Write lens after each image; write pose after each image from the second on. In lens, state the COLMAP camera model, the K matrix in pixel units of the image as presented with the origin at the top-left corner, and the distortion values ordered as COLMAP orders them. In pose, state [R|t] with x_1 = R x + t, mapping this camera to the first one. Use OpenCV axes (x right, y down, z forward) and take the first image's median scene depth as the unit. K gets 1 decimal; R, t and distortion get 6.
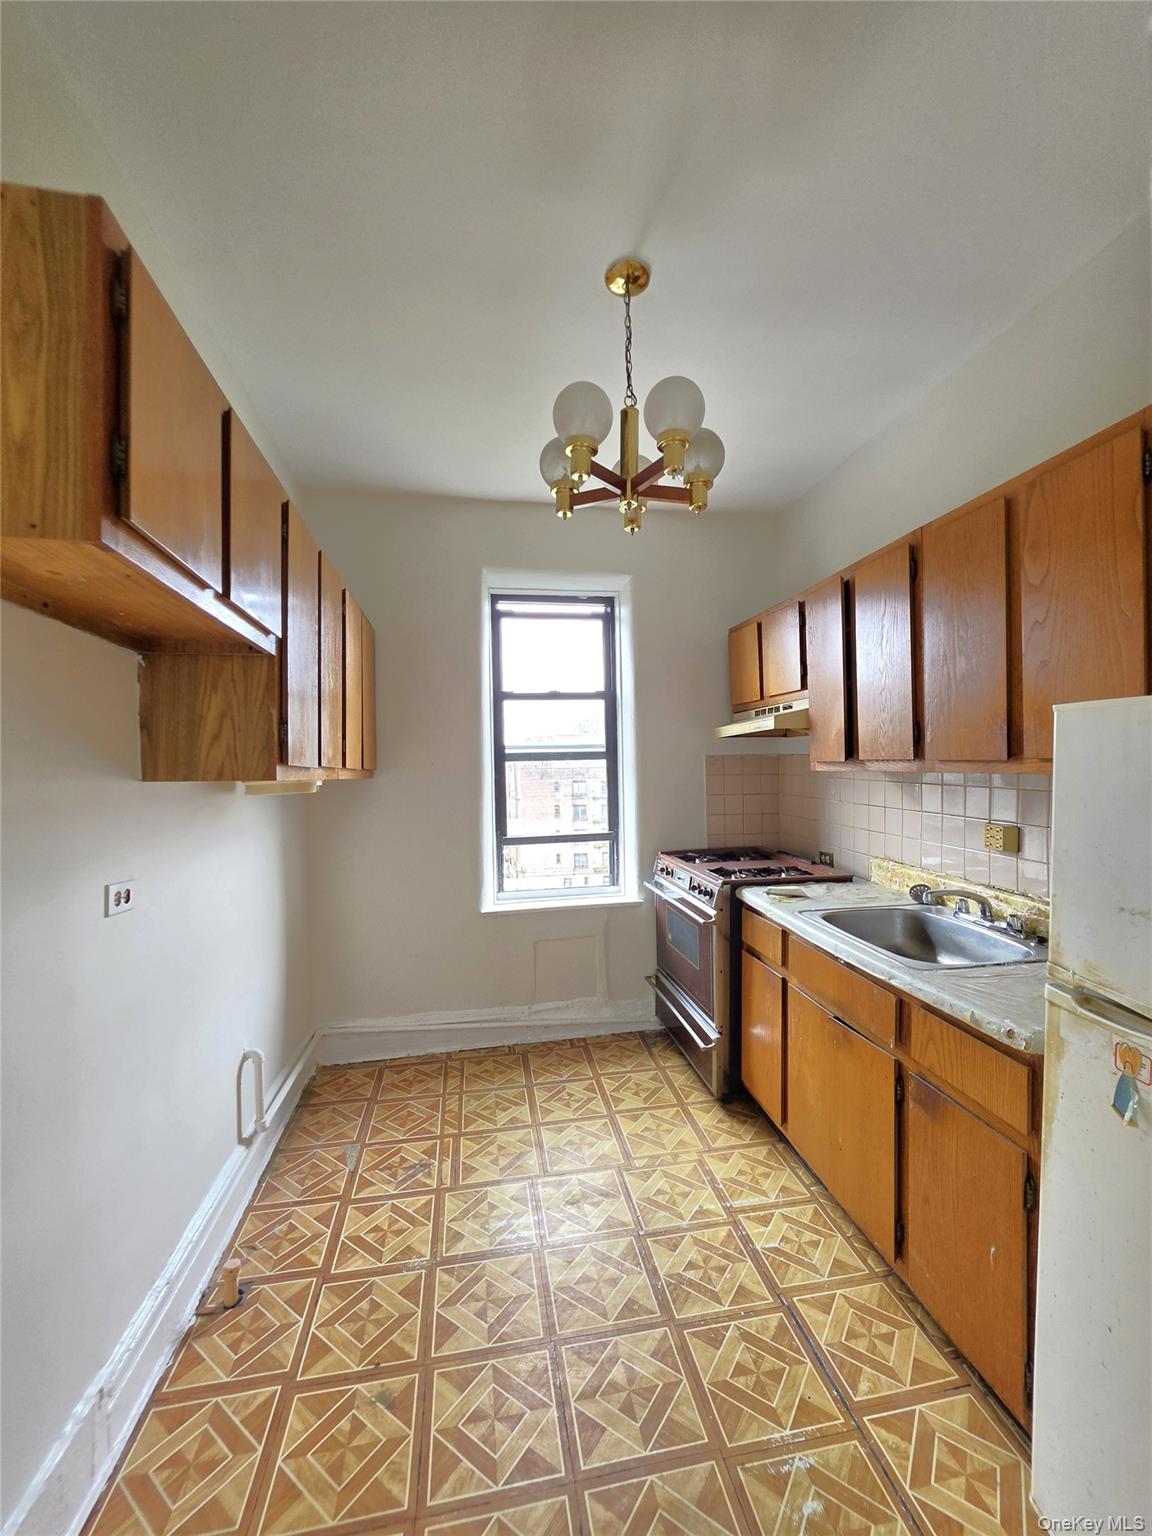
lens RADIAL K [[621.0, 0, 600.0], [0, 621.0, 772.0], [0, 0, 1]] dist [0.000889, 0.002328]
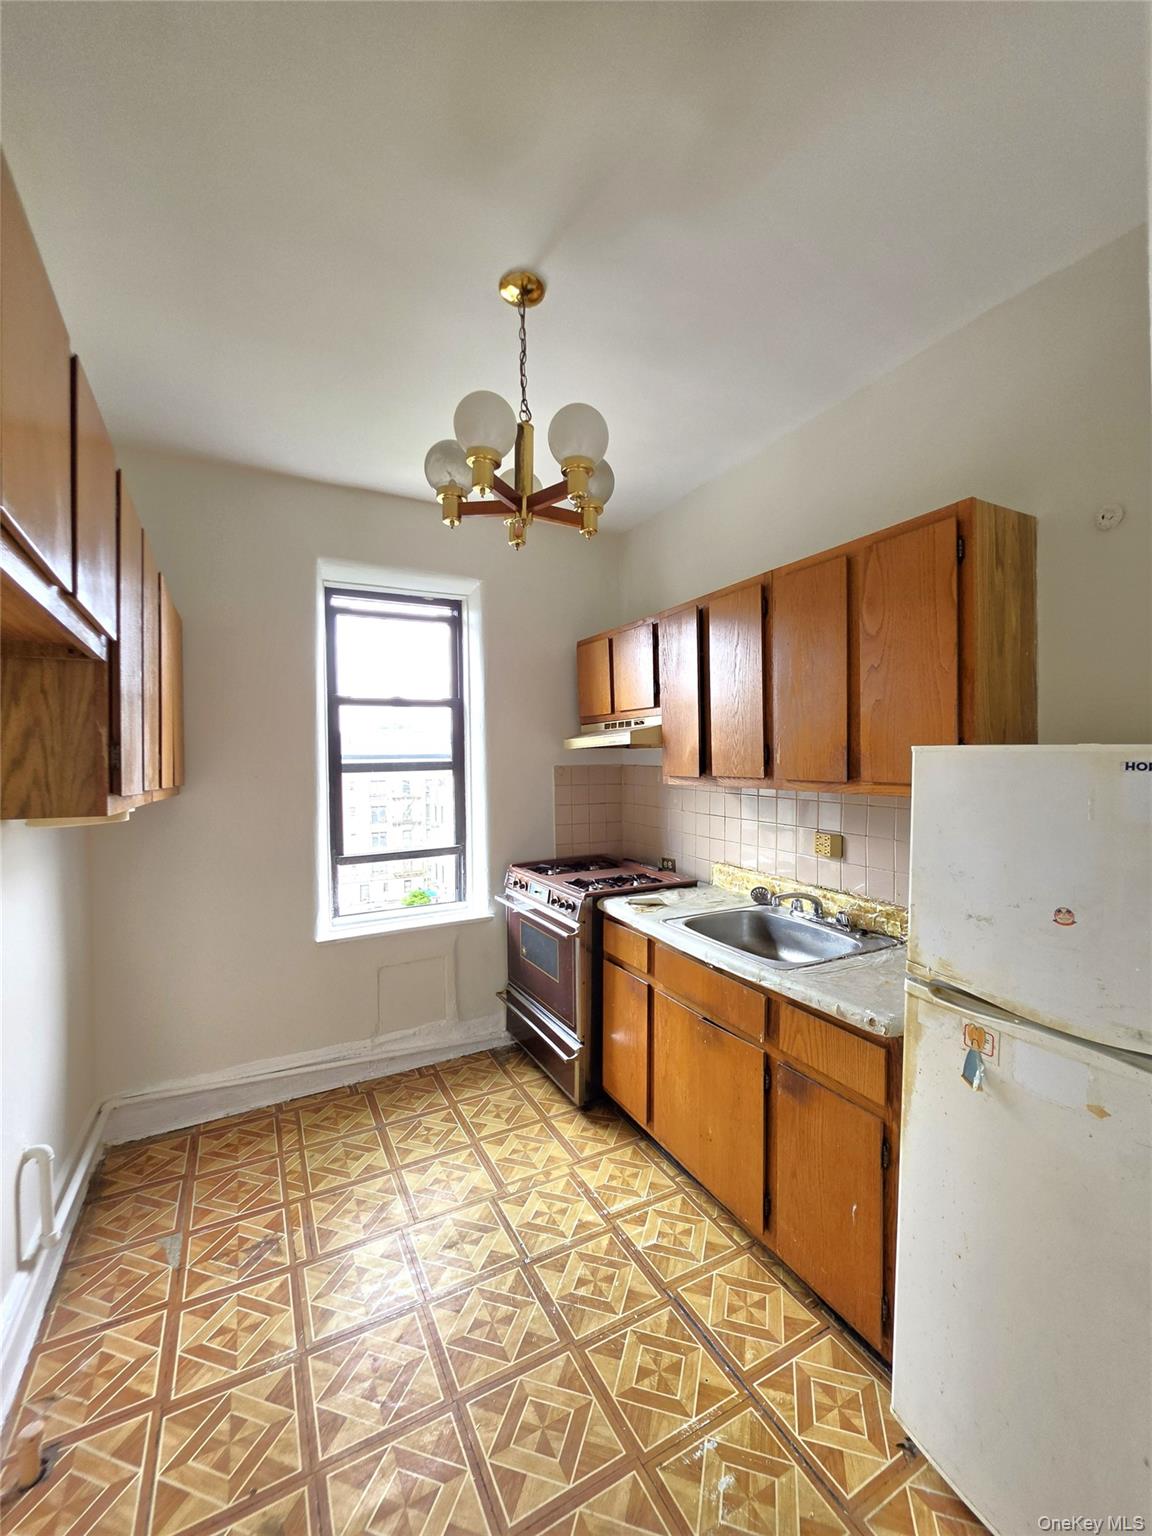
lens RADIAL K [[627.2, 0, 598.6], [0, 627.2, 772.9], [0, 0, 1]] dist [-0.000209, 0.002951]
pose [[0.952782, -0.001936, 0.303650, -0.108946], [0.000668, 0.999991, 0.004277, -0.031255], [-0.303655, -0.003872, 0.952774, 0.017484]]
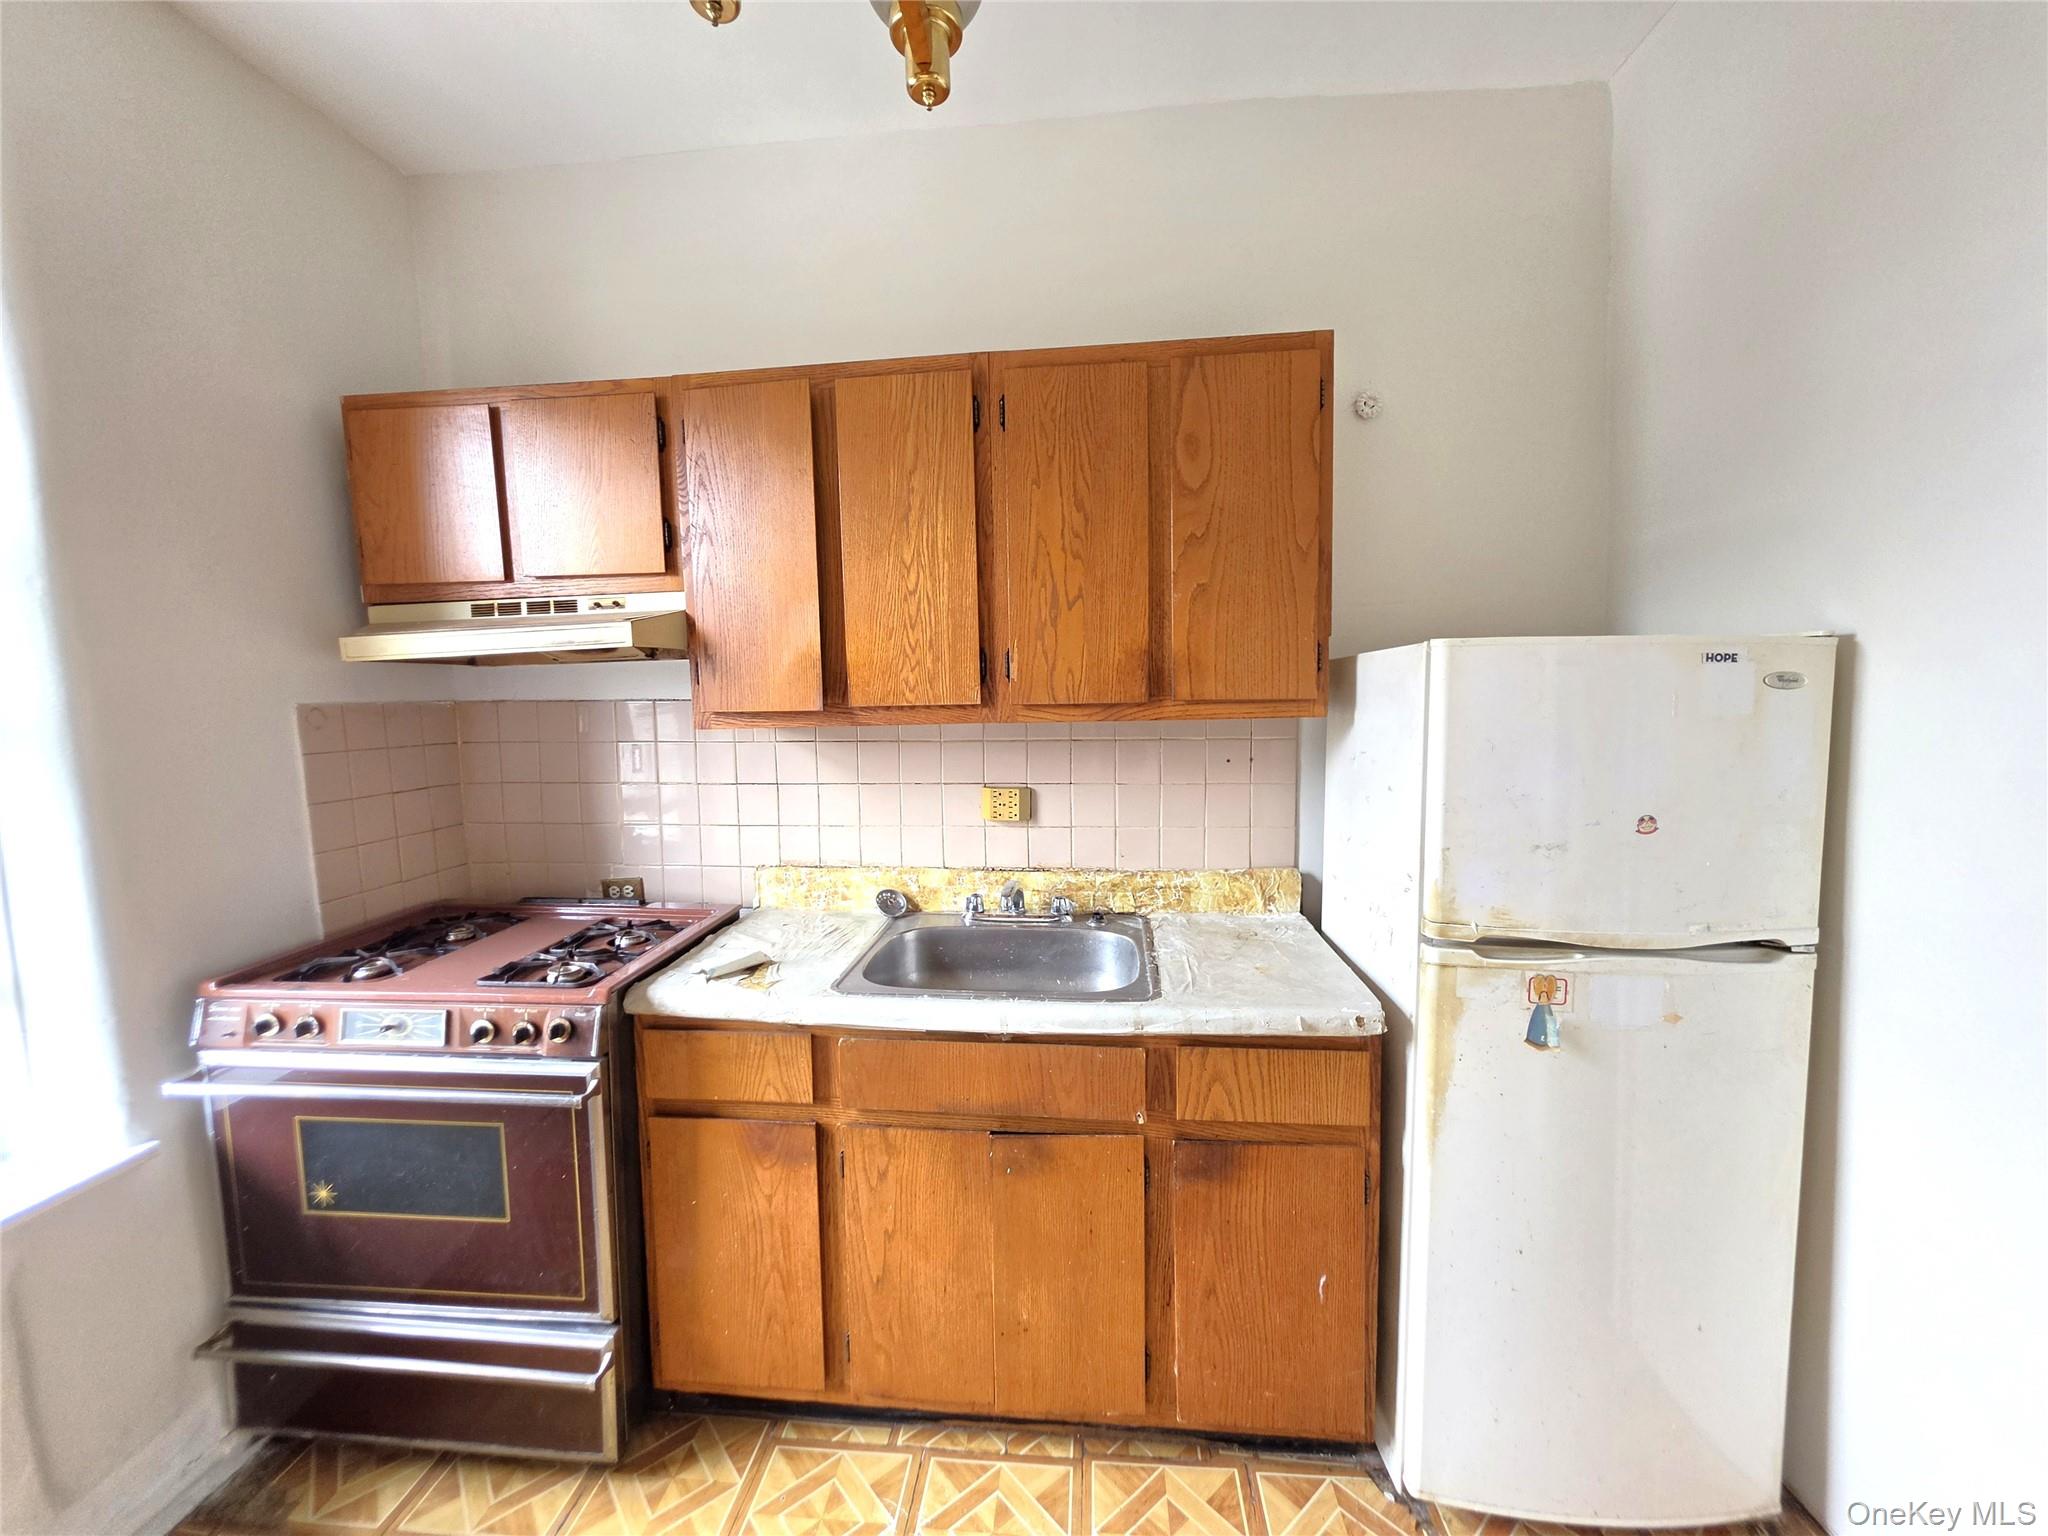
lens RADIAL K [[814.0, 0, 1019.5], [0, 814.0, 759.9], [0, 0, 1]] dist [-0.002773, -0.000328]
pose [[0.291743, -0.076608, 0.953424, -0.295337], [0.035132, 0.996973, 0.069357, -0.018519], [-0.955851, 0.013262, 0.293552, 0.638306]]
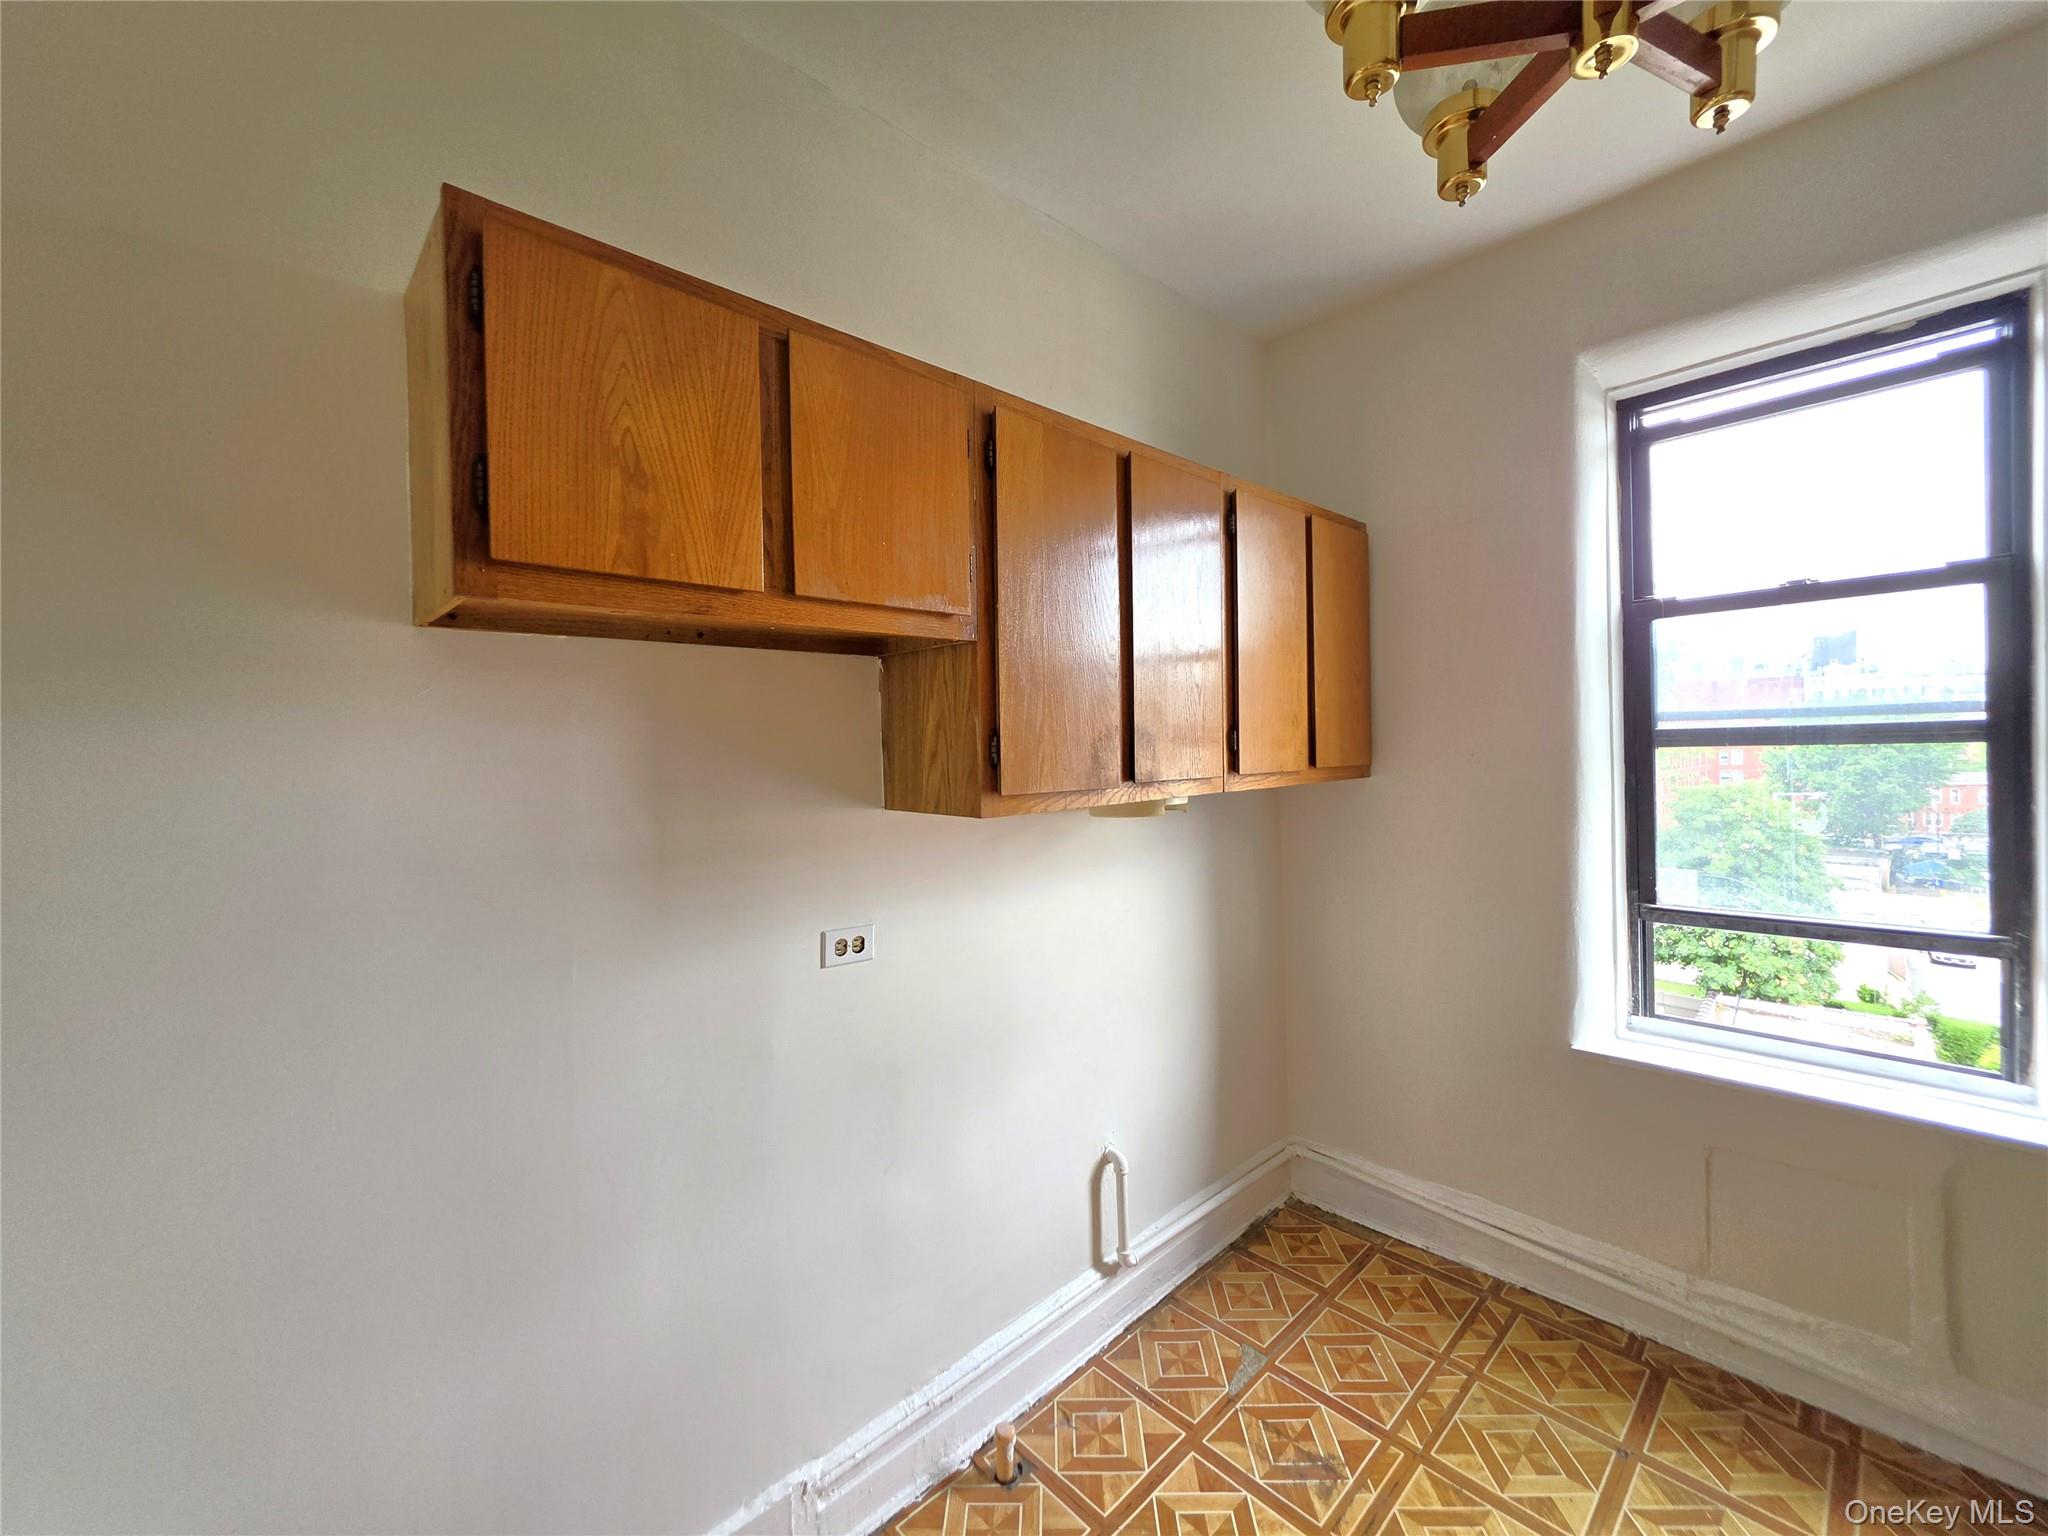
lens RADIAL K [[836.2, 0, 1020.8], [0, 836.2, 762.6], [0, 0, 1]] dist [-0.000874, 0.000185]
pose [[0.518966, 0.027708, -0.854346, 0.212772], [0.017767, 0.998909, 0.043189, -0.061826], [0.854610, -0.037593, 0.517907, 0.375751]]
